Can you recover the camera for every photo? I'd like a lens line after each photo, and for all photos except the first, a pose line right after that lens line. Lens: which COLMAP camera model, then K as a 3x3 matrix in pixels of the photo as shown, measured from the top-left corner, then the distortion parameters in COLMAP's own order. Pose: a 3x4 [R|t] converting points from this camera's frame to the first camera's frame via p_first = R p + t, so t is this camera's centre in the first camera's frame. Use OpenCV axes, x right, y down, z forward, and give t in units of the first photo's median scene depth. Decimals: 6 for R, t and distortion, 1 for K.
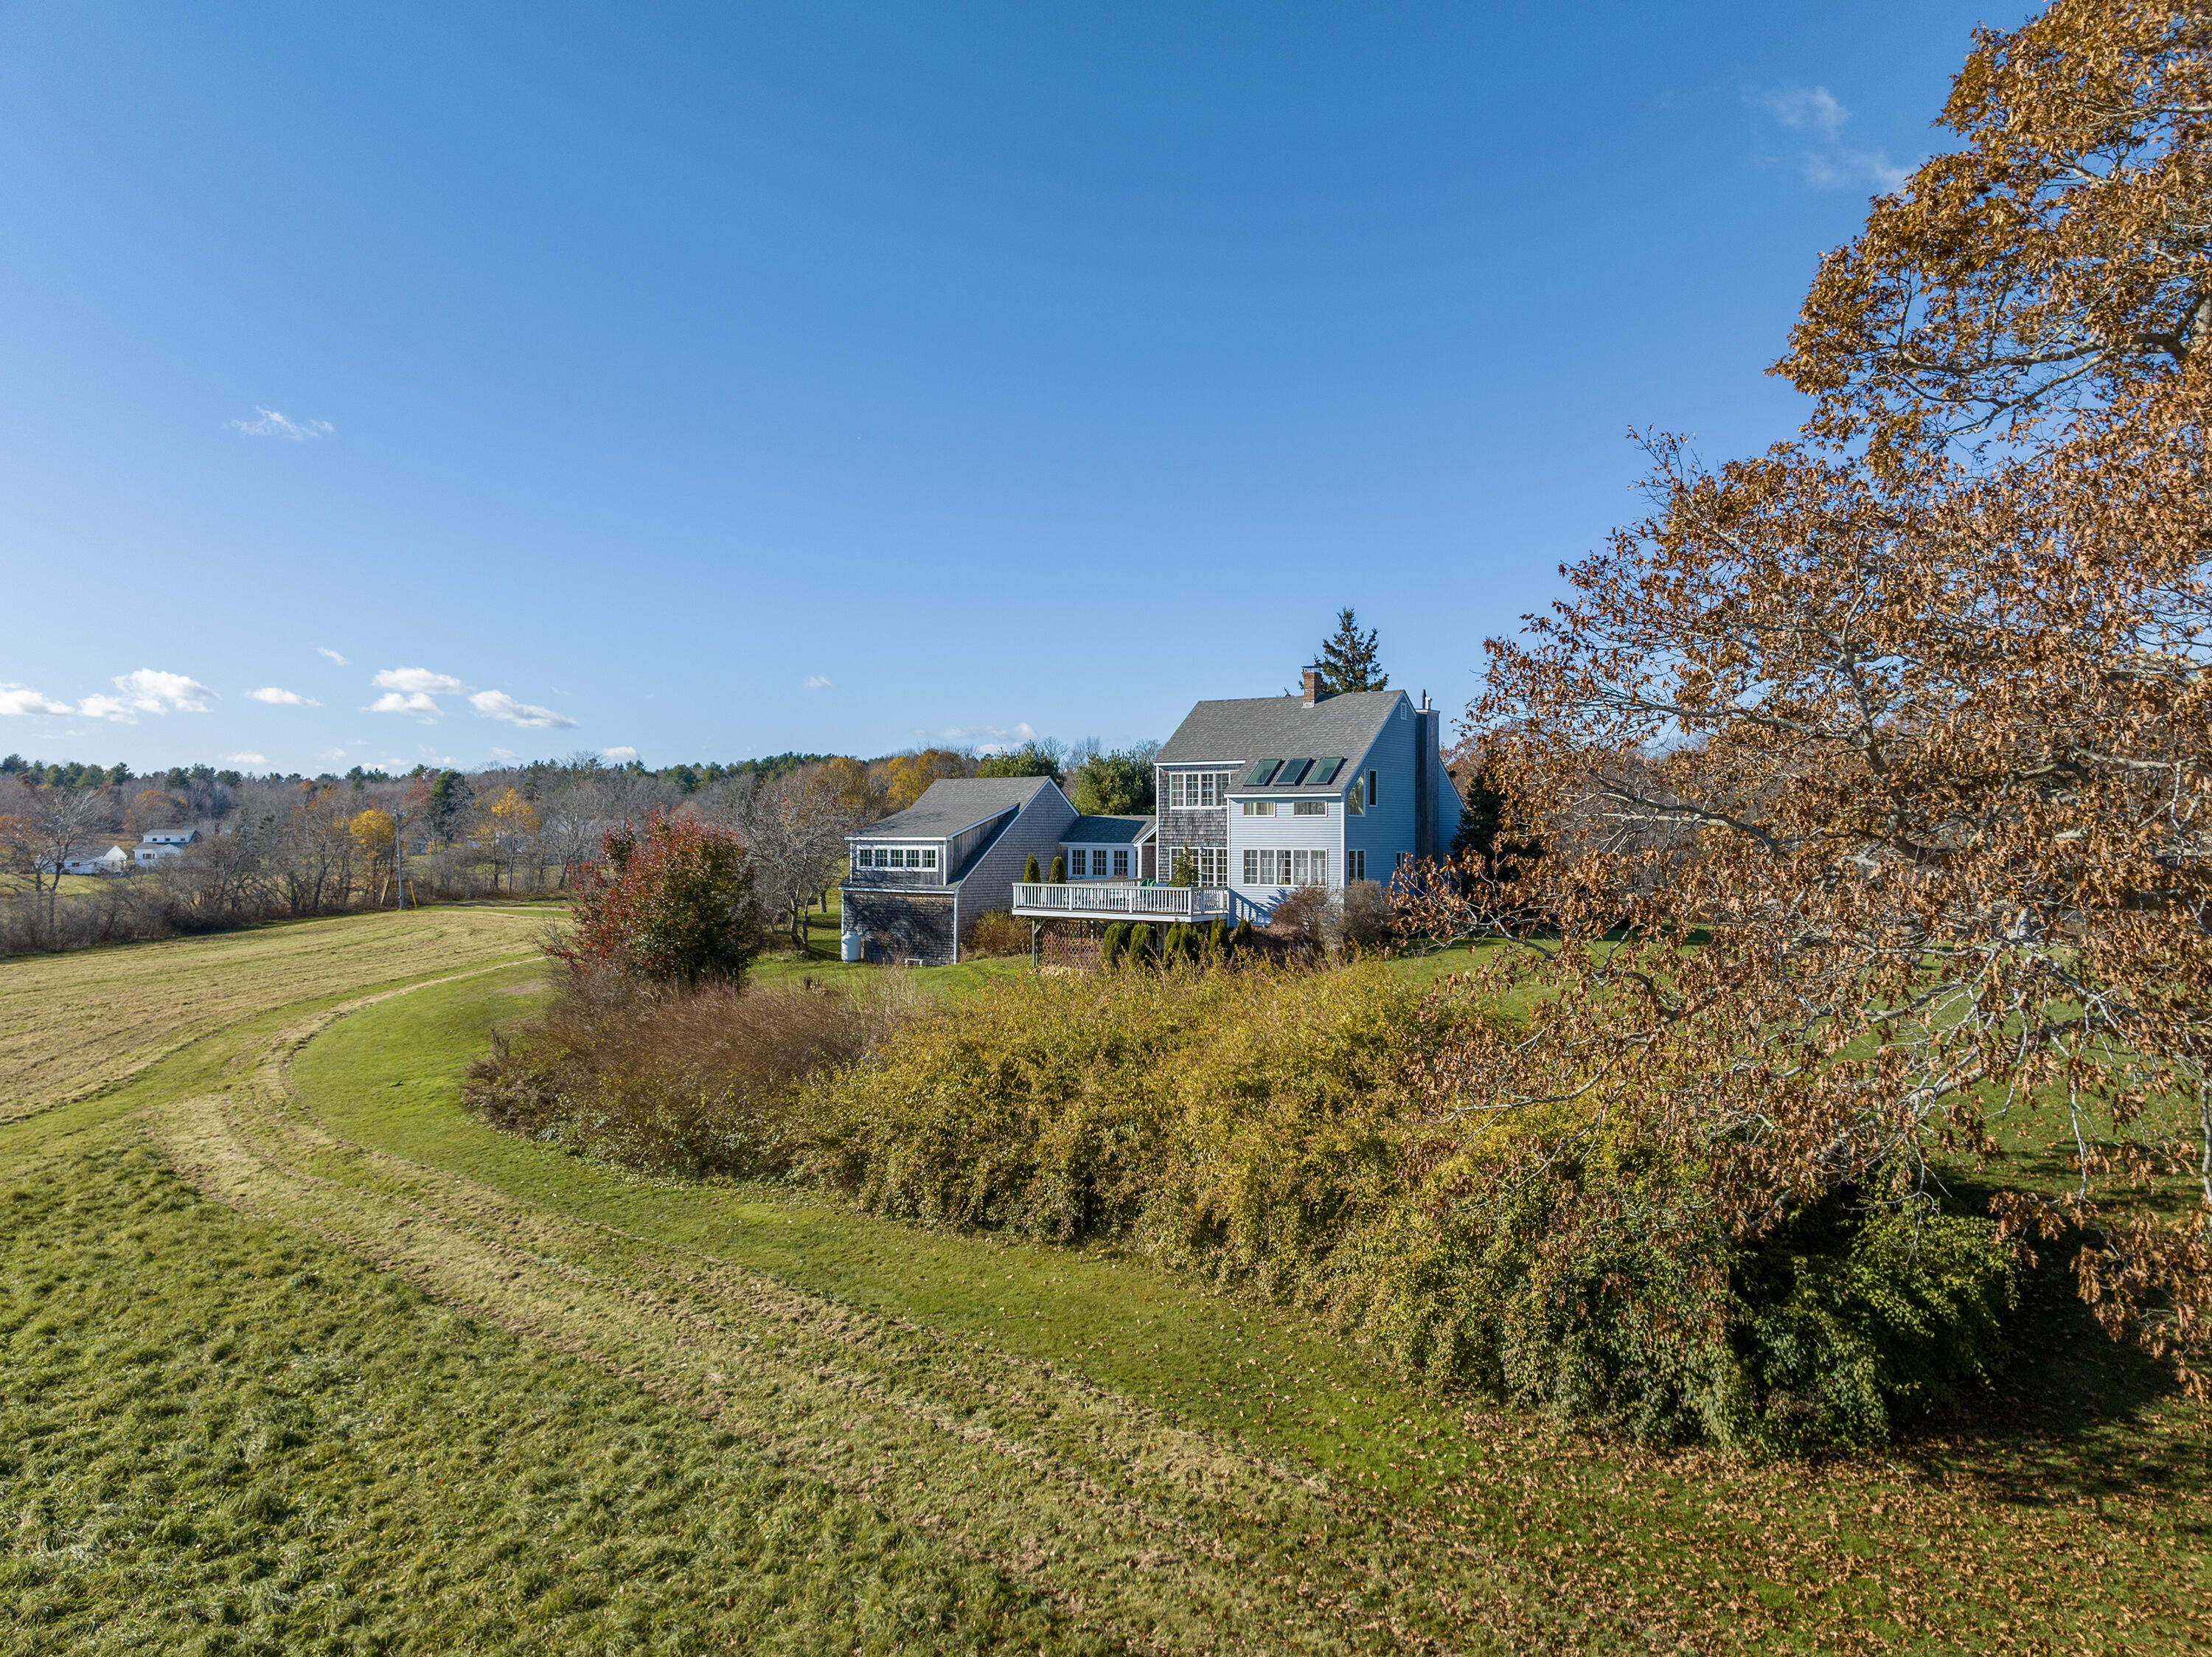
lens RADIAL K [[1536.6, 0, 1104.9], [0, 1536.6, 832.3], [0, 0, 1]] dist [-0.009011, -0.001683]
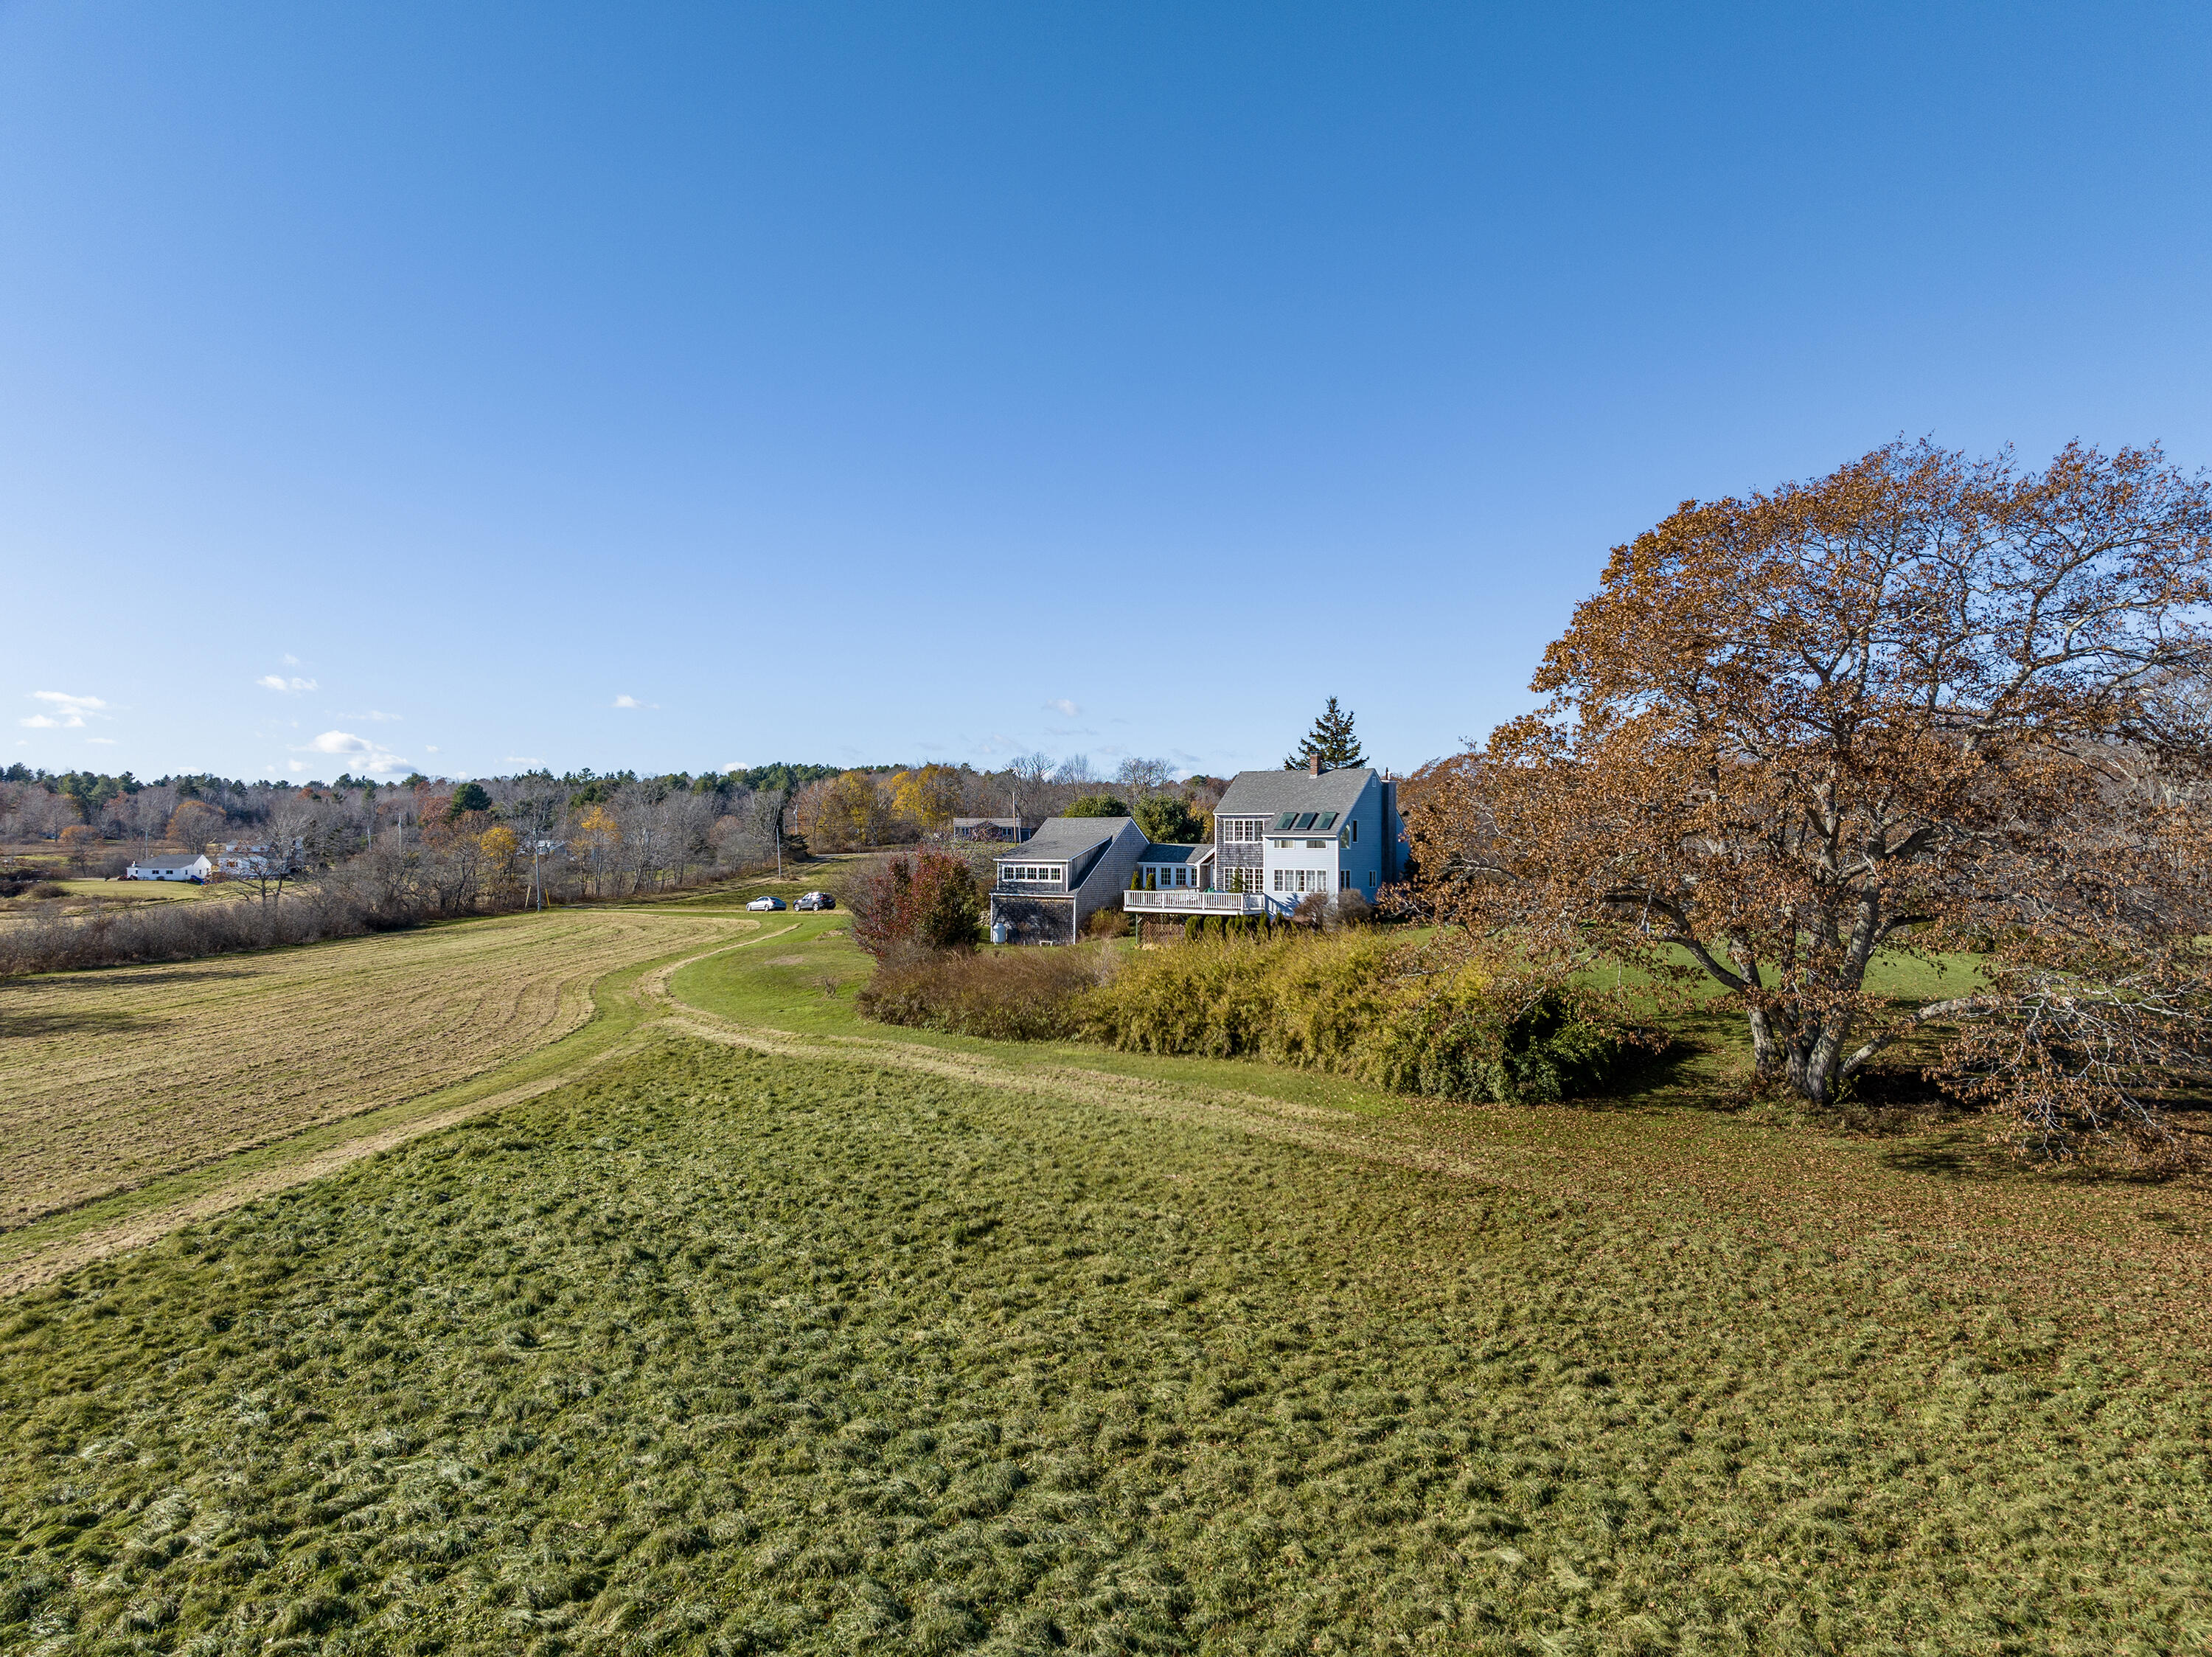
lens RADIAL K [[1536.6, 0, 1096.5], [0, 1536.6, 832.0], [0, 0, 1]] dist [-0.009011, -0.001683]
pose [[0.999796, 0.000413, 0.020195, -0.122983], [-0.000352, 0.999995, -0.003042, -0.022200], [-0.020196, 0.003034, 0.999791, -0.575111]]
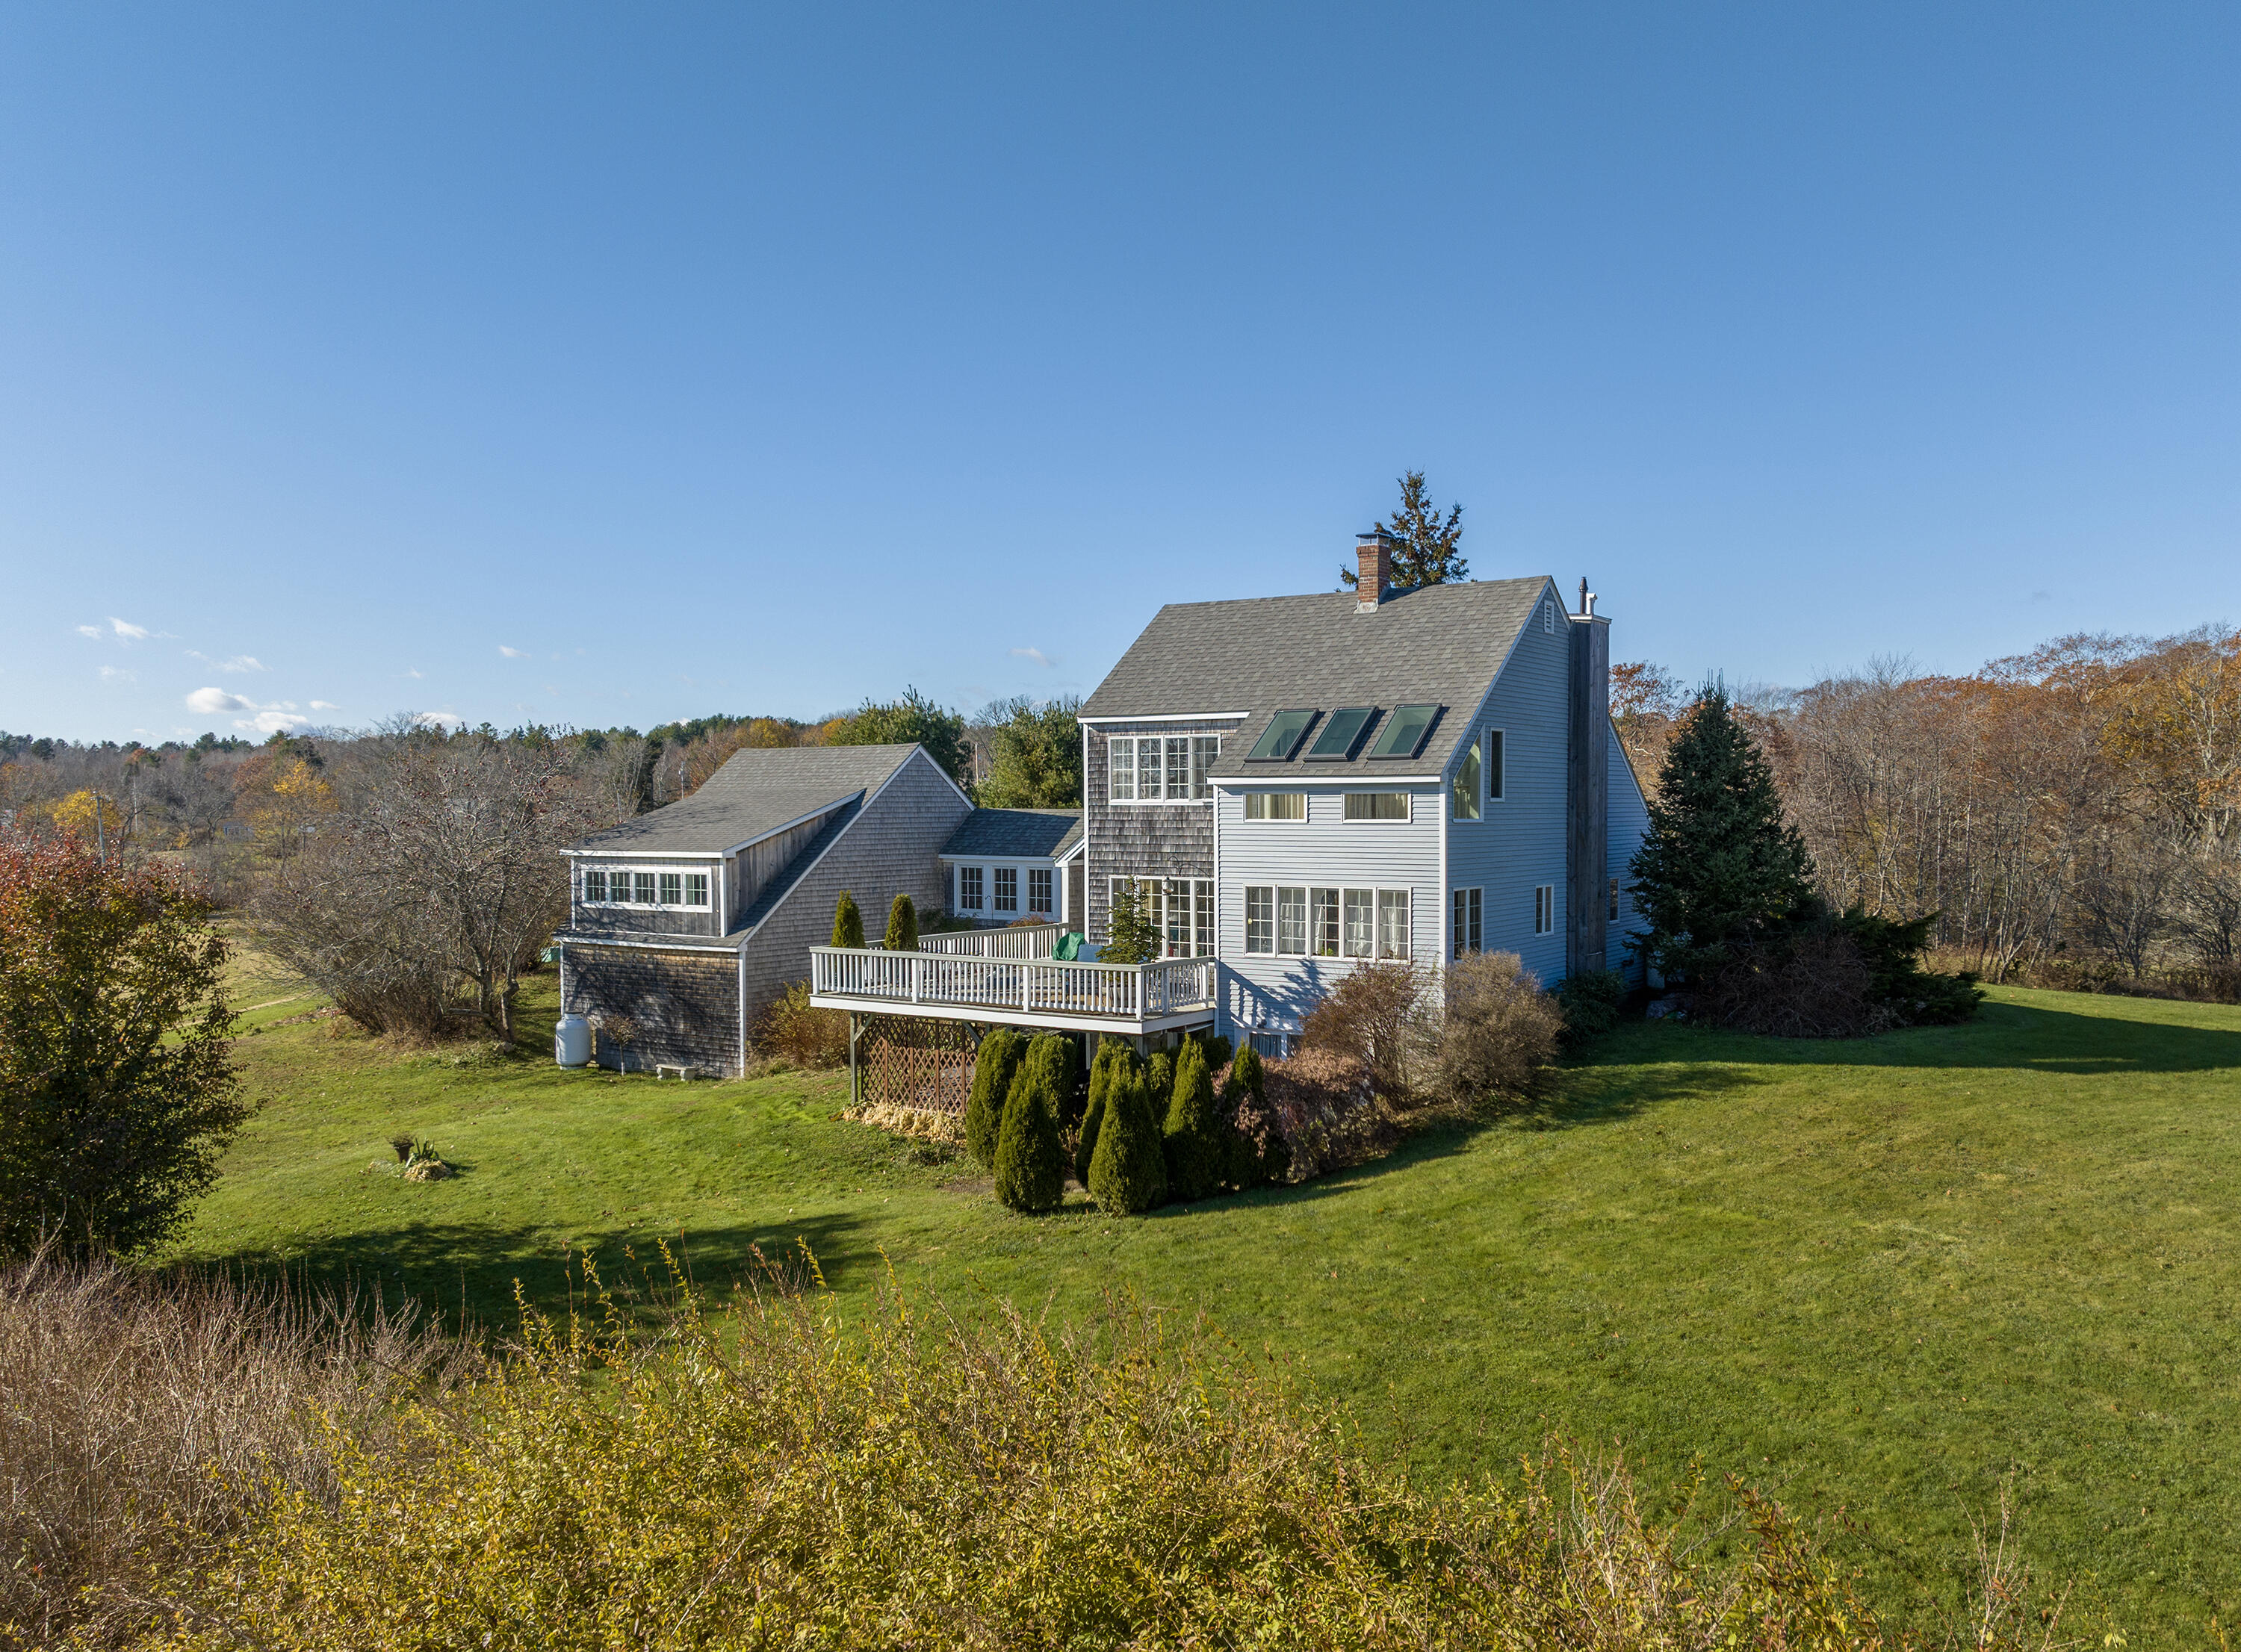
lens RADIAL K [[1720.1, 0, 1195.2], [0, 1720.1, 878.3], [0, 0, 1]] dist [-0.009761, -0.000277]
pose [[0.998431, -0.008044, 0.055422, 0.040660], [0.005633, 0.999037, 0.043524, -0.016072], [-0.055719, -0.043144, 0.997514, 0.417787]]
